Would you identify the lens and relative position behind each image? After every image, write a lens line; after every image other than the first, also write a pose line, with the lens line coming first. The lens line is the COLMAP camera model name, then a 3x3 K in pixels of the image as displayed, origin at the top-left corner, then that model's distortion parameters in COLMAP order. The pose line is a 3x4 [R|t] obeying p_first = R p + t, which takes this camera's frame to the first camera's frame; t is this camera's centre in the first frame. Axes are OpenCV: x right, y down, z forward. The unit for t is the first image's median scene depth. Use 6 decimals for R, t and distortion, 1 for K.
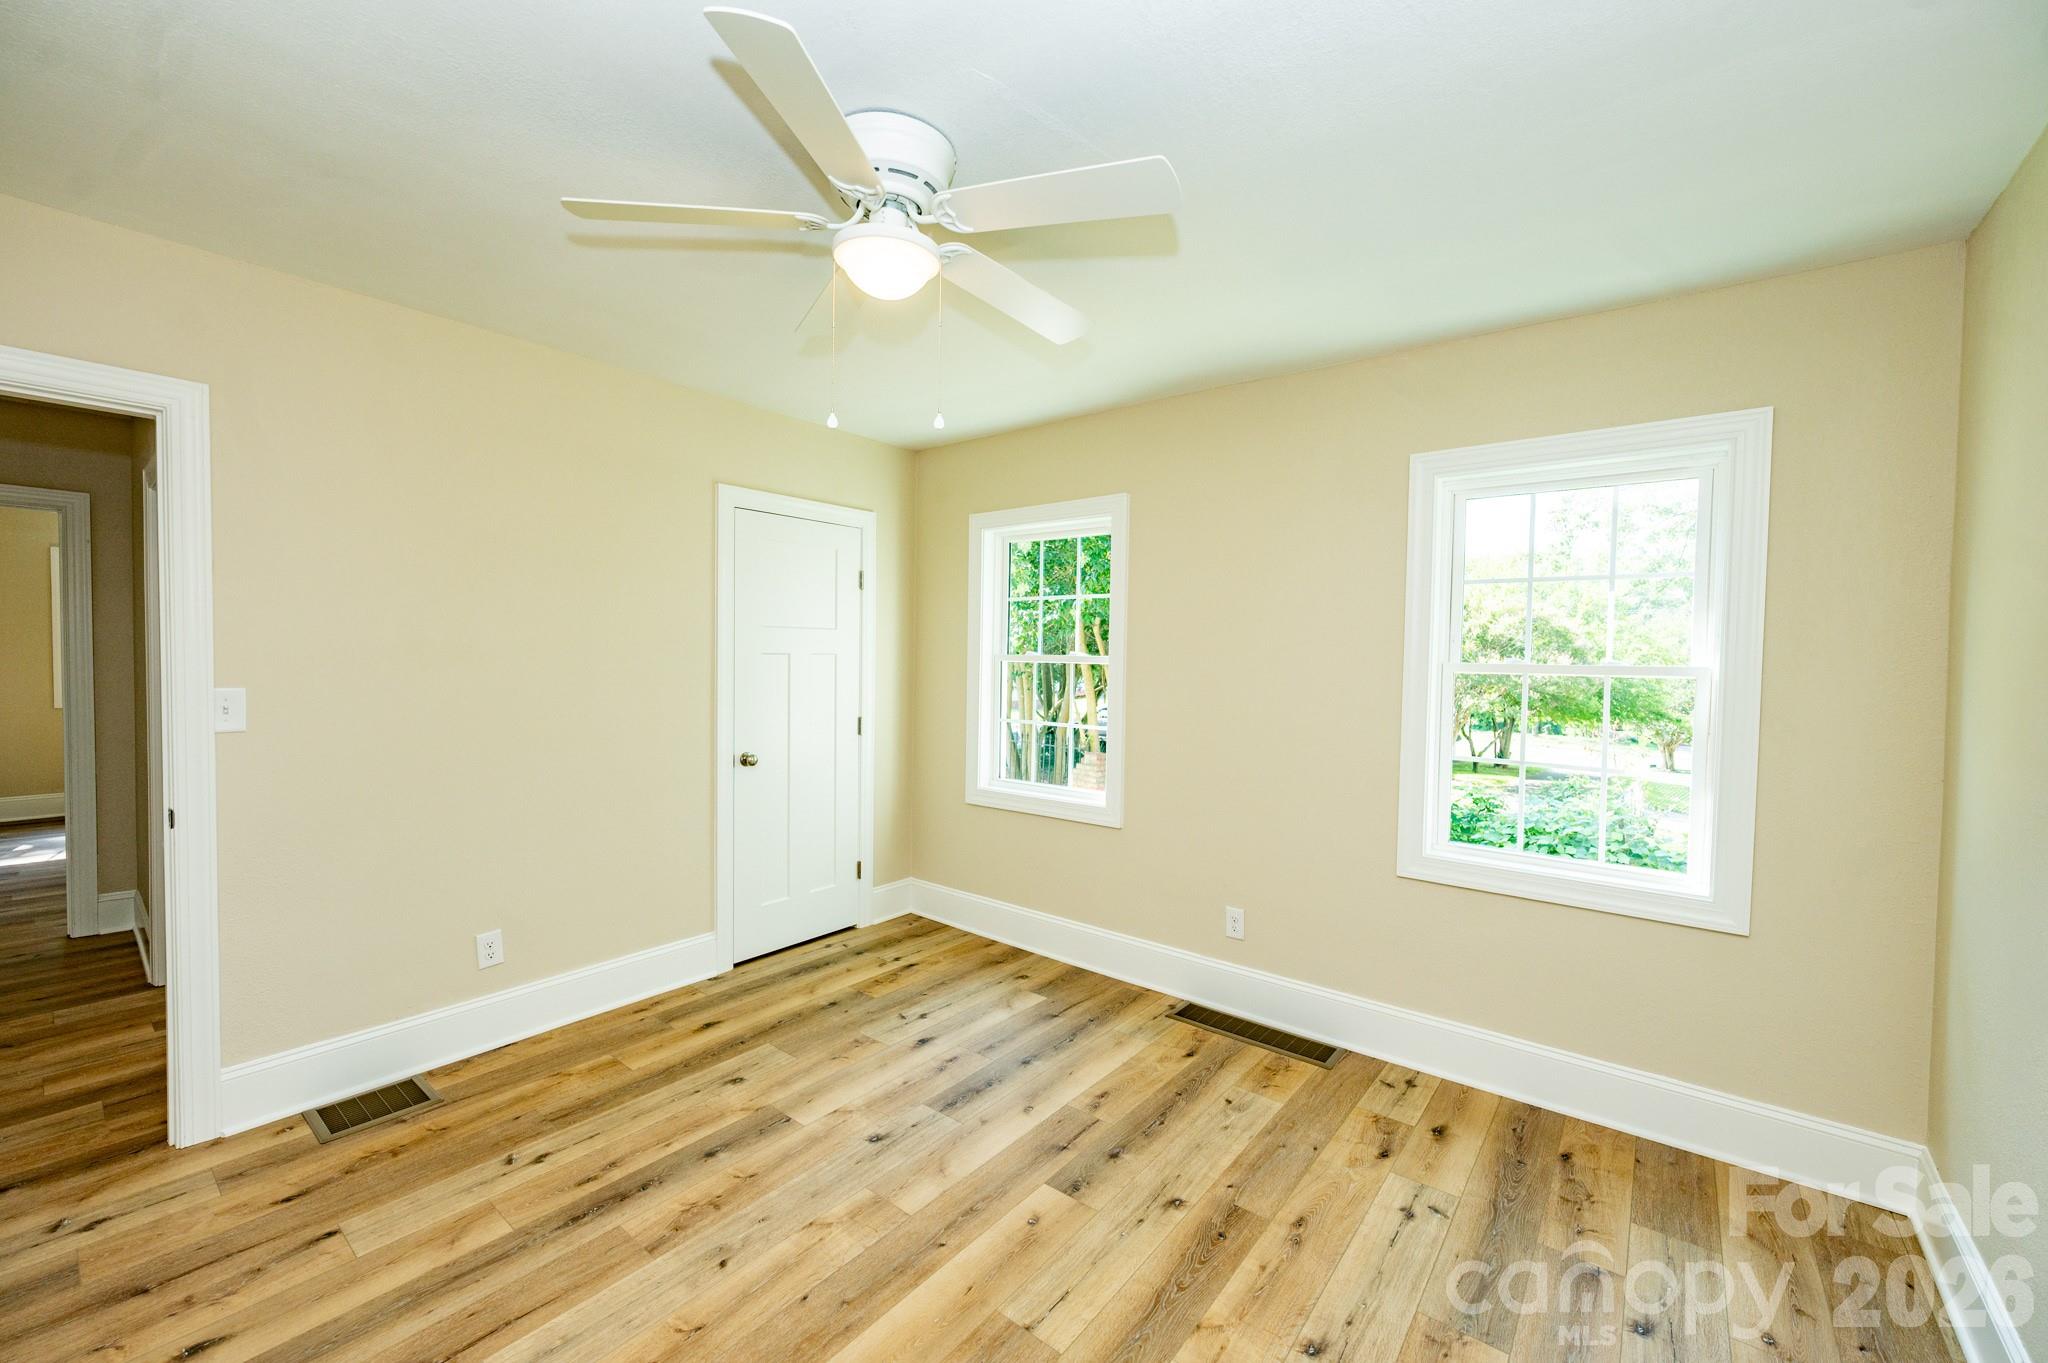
lens RADIAL K [[808.4, 0, 1026.3], [0, 808.4, 685.6], [0, 0, 1]] dist [-0.001899, 0.000305]
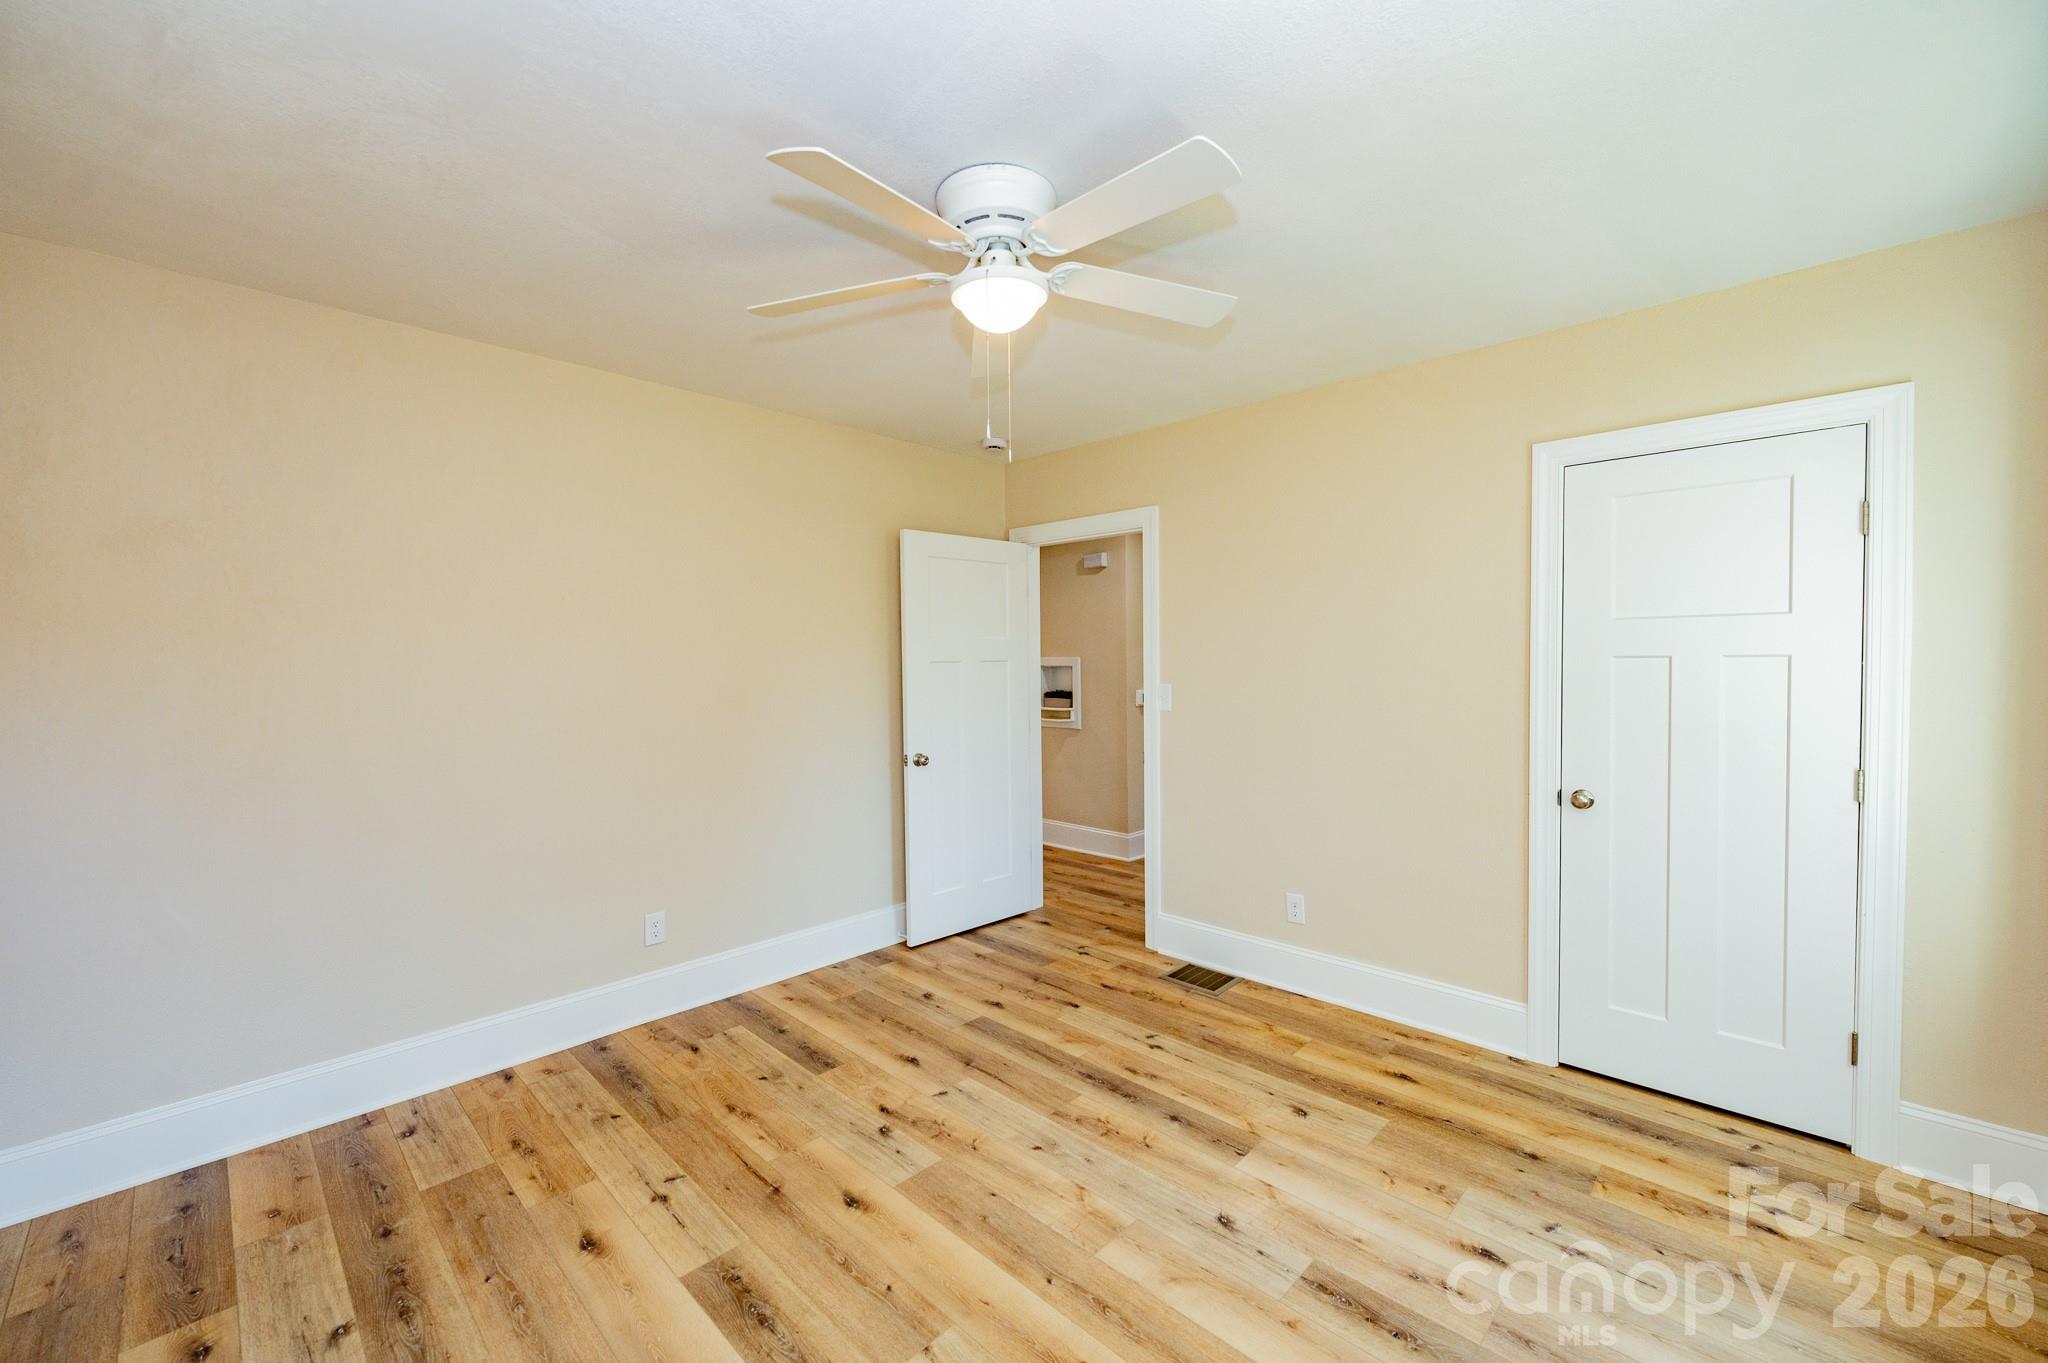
lens RADIAL K [[808.4, 0, 1026.3], [0, 808.4, 685.6], [0, 0, 1]] dist [-0.001899, 0.000305]
pose [[-0.094976, 0.017744, -0.995321, 0.659584], [-0.030742, 0.999312, 0.020748, -0.020284], [0.995005, 0.032569, -0.094365, 0.826092]]
